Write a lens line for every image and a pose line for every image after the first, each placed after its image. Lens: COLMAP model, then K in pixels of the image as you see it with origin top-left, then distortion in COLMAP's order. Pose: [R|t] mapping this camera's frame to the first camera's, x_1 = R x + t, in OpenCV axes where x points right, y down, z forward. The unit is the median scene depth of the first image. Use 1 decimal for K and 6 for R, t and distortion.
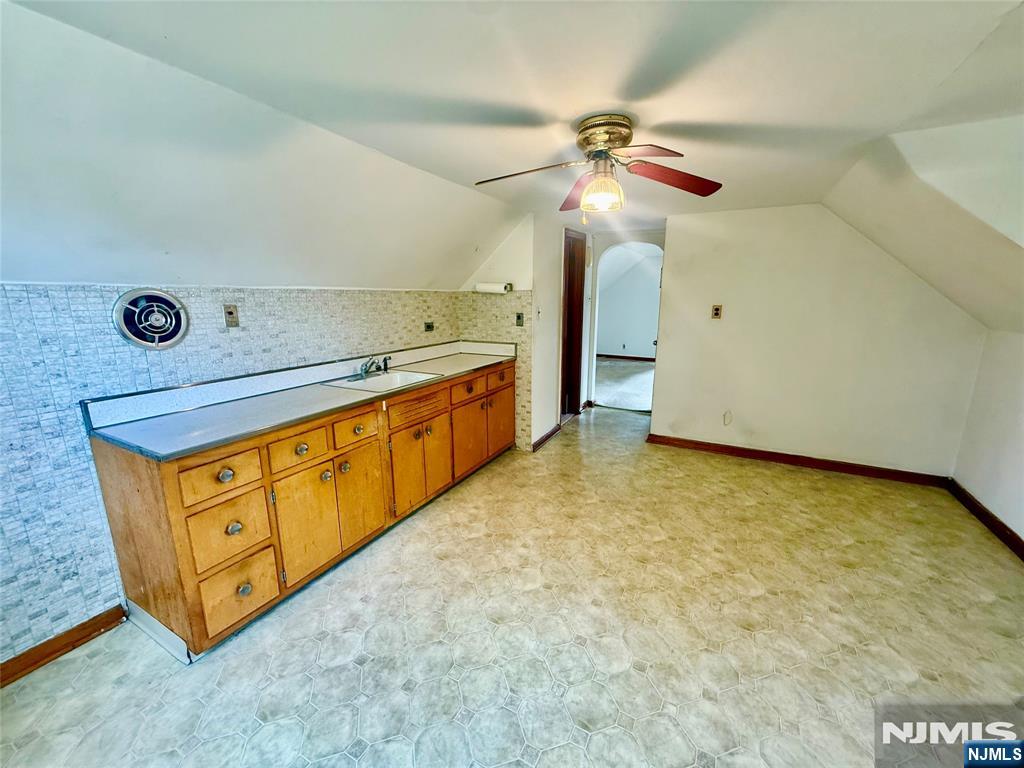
lens RADIAL K [[407.6, 0, 509.8], [0, 407.6, 384.9], [0, 0, 1]] dist [-0.000582, 0.000474]
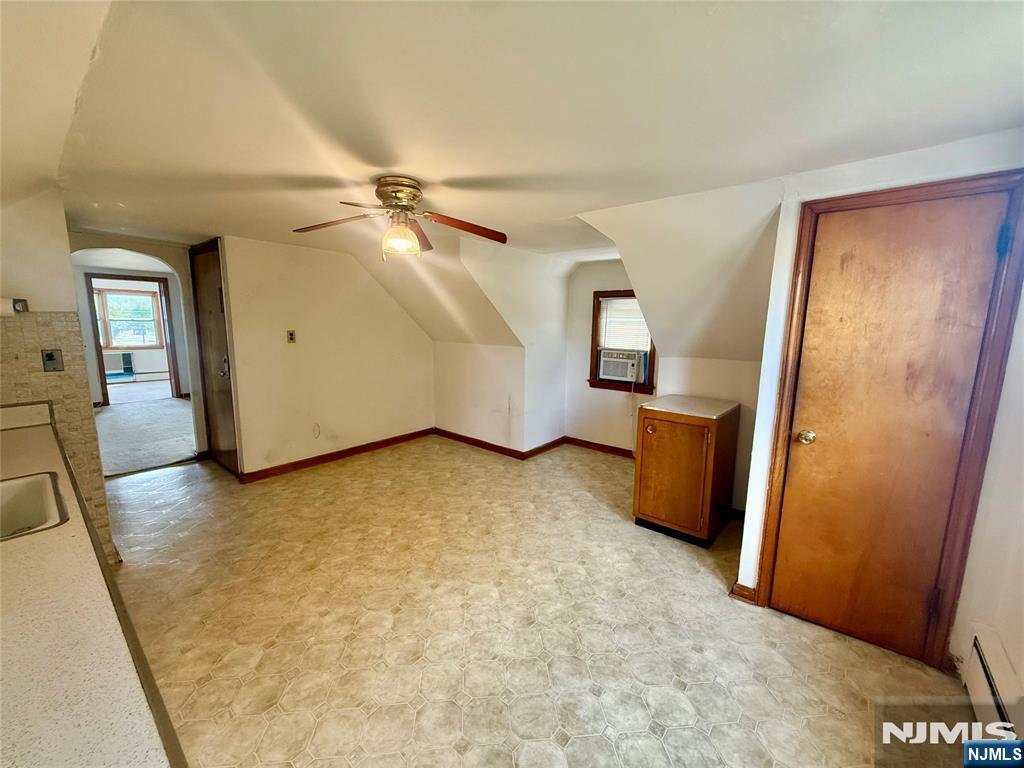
lens RADIAL K [[407.6, 0, 509.8], [0, 407.6, 384.9], [0, 0, 1]] dist [-0.000582, 0.000474]
pose [[0.202094, -0.147740, 0.968159, -0.624155], [0.198320, 0.974249, 0.107272, -0.084395], [-0.959076, 0.170326, 0.226189, 0.344277]]
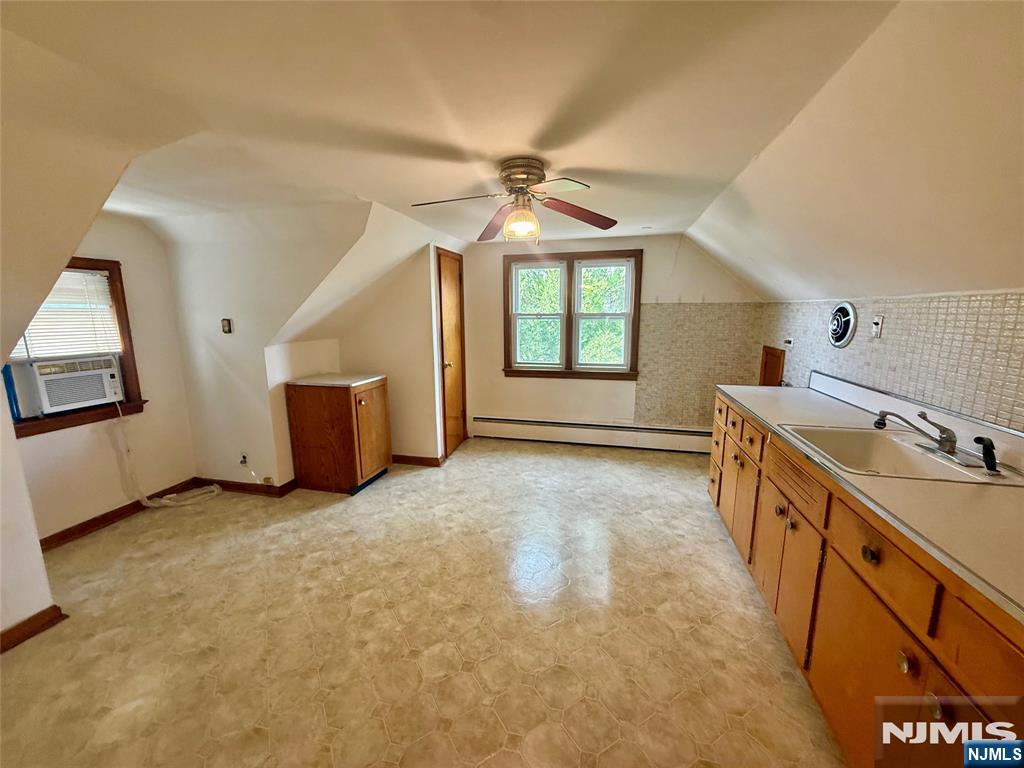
lens RADIAL K [[407.6, 0, 509.8], [0, 407.6, 384.9], [0, 0, 1]] dist [-0.000582, 0.000474]
pose [[-0.968913, 0.053407, -0.241569, 0.387231], [-0.043064, 0.925109, 0.377251, -0.327986], [0.243625, 0.375926, -0.894050, 1.509907]]
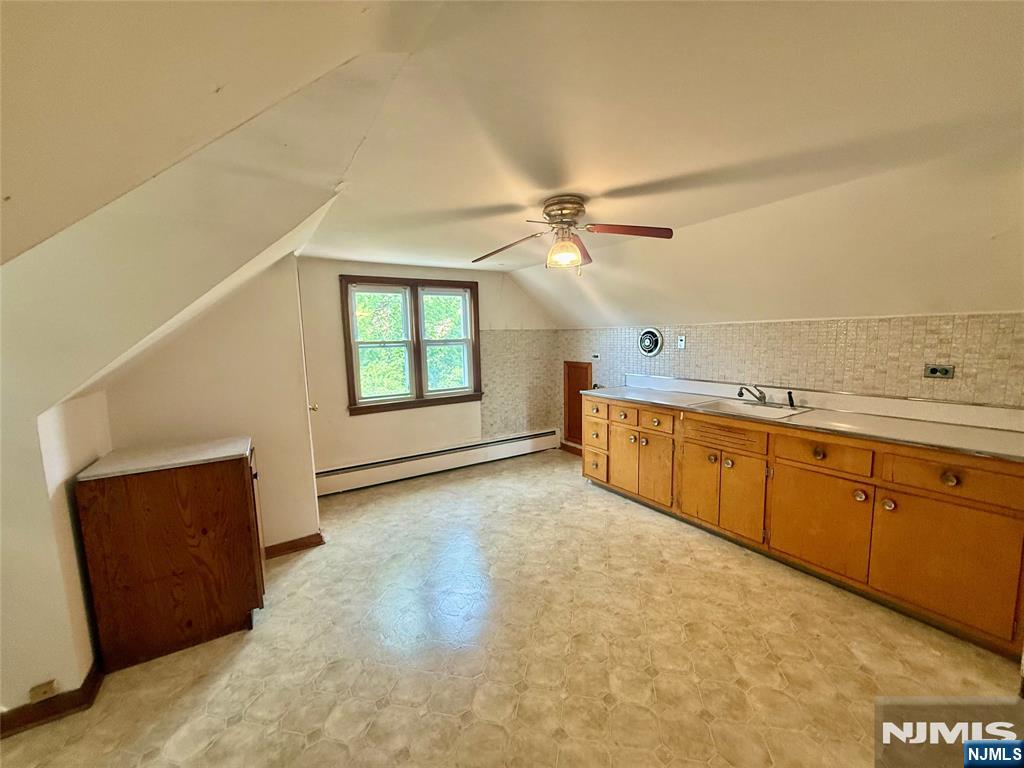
lens RADIAL K [[407.6, 0, 509.8], [0, 407.6, 384.9], [0, 0, 1]] dist [-0.000582, 0.000474]
pose [[-0.491694, 0.119143, -0.862579, 0.988127], [-0.160394, 0.961253, 0.224202, -0.228828], [0.855868, 0.248591, -0.453532, 1.045867]]
